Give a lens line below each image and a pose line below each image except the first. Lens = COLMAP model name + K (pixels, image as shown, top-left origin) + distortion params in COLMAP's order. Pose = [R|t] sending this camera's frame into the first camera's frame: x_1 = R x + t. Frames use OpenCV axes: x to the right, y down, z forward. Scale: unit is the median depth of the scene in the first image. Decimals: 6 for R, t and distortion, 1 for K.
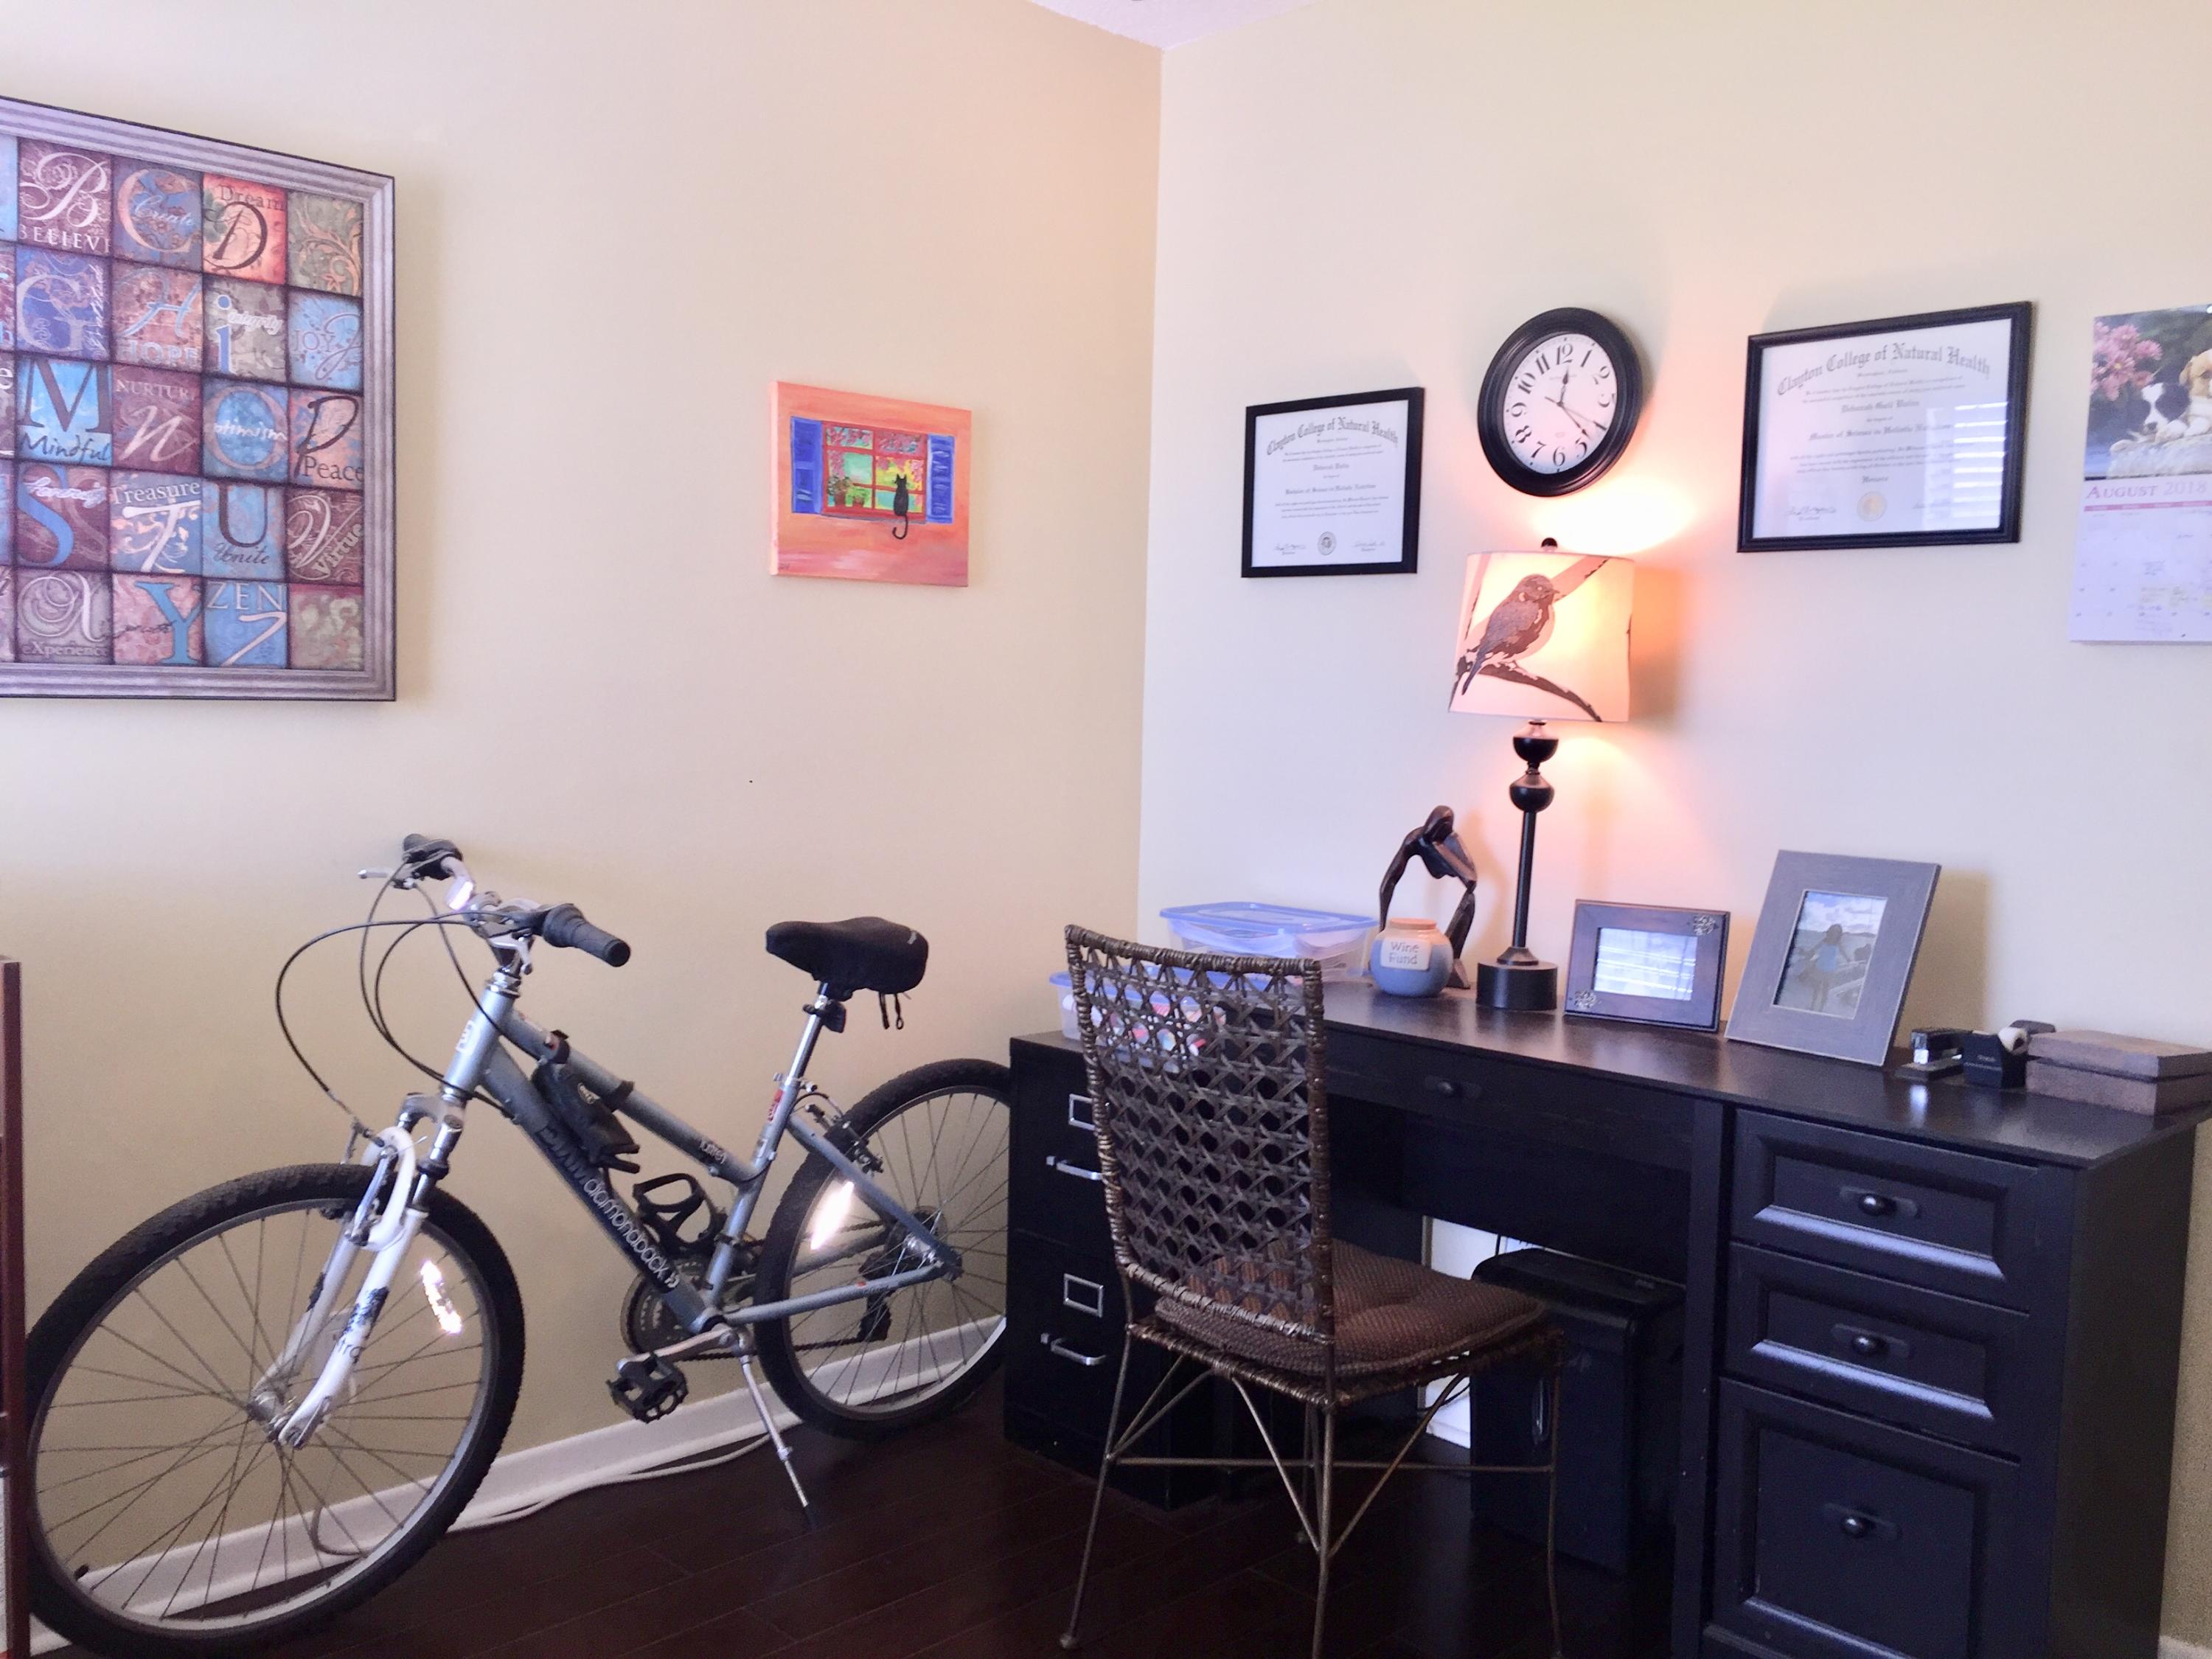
lens RADIAL K [[1889.4, 0, 1103.0], [0, 1889.4, 831.7], [0, 0, 1]] dist [0.078472, -0.117373]
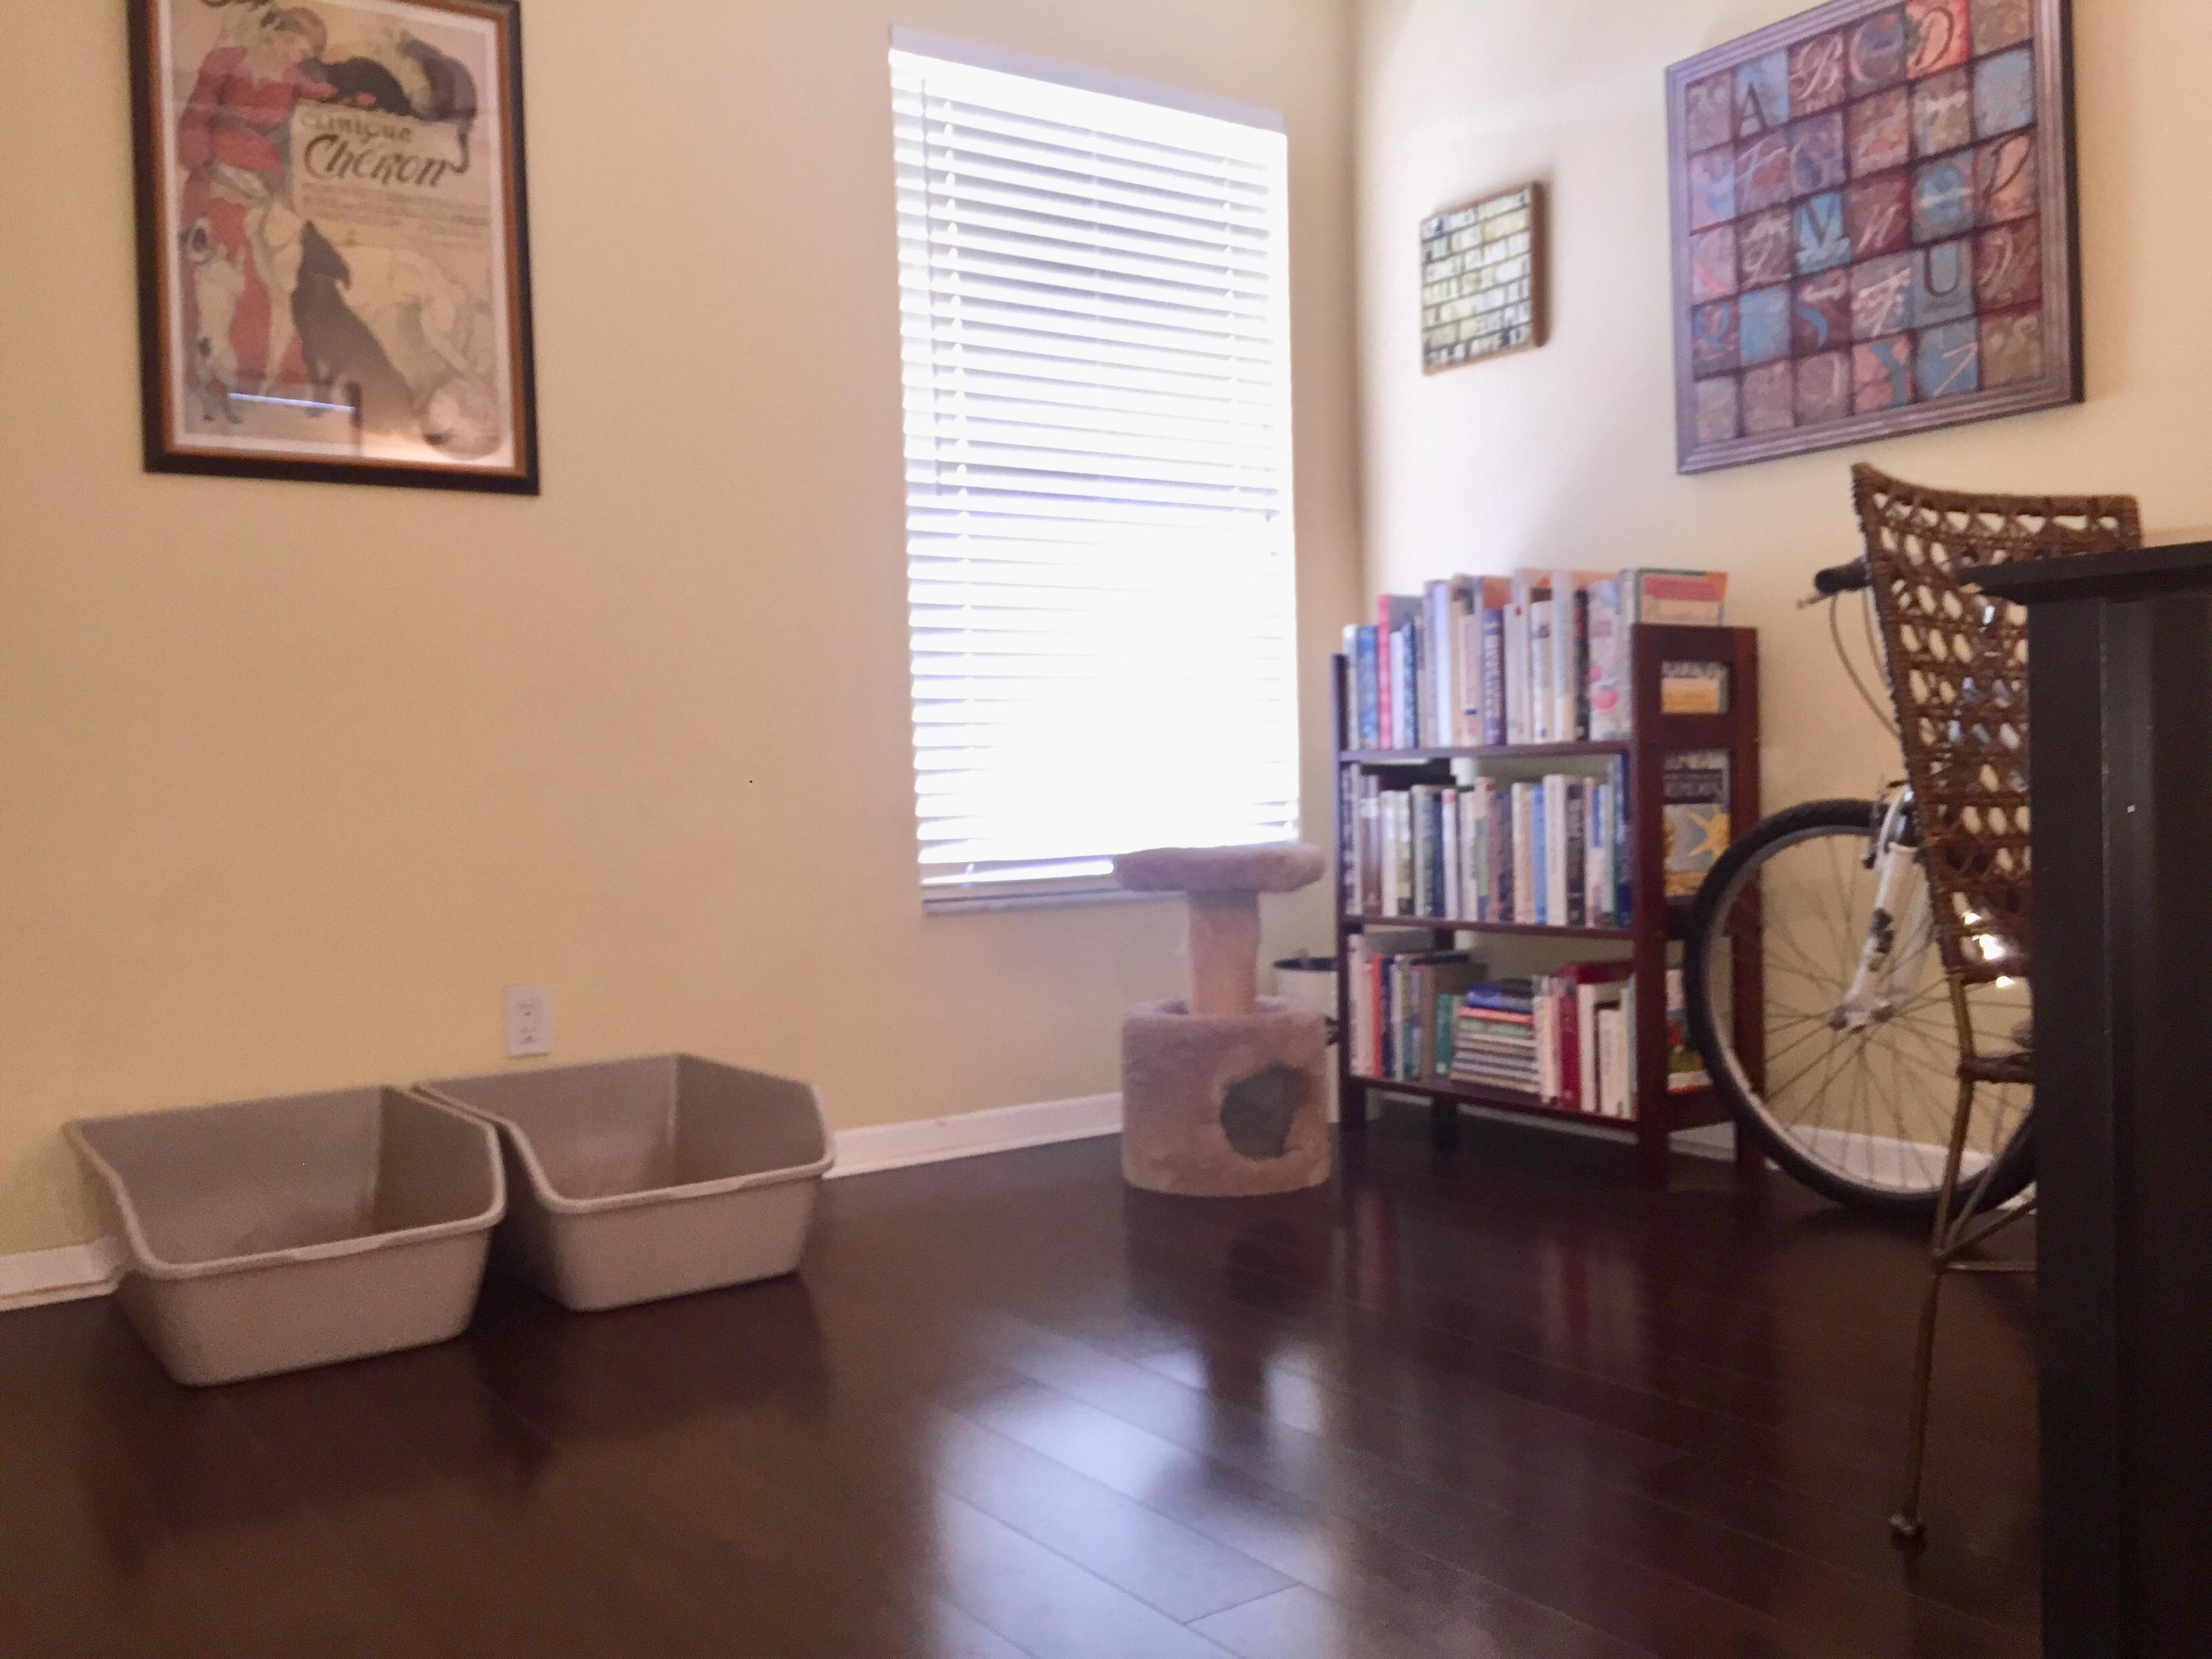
lens RADIAL K [[1889.4, 0, 1101.9], [0, 1889.4, 826.3], [0, 0, 1]] dist [0.078472, -0.117373]
pose [[-0.147457, 0.003149, -0.989063, 0.814993], [-0.049860, 0.998700, 0.010613, 0.196341], [0.987811, 0.050880, -0.147109, 0.684679]]
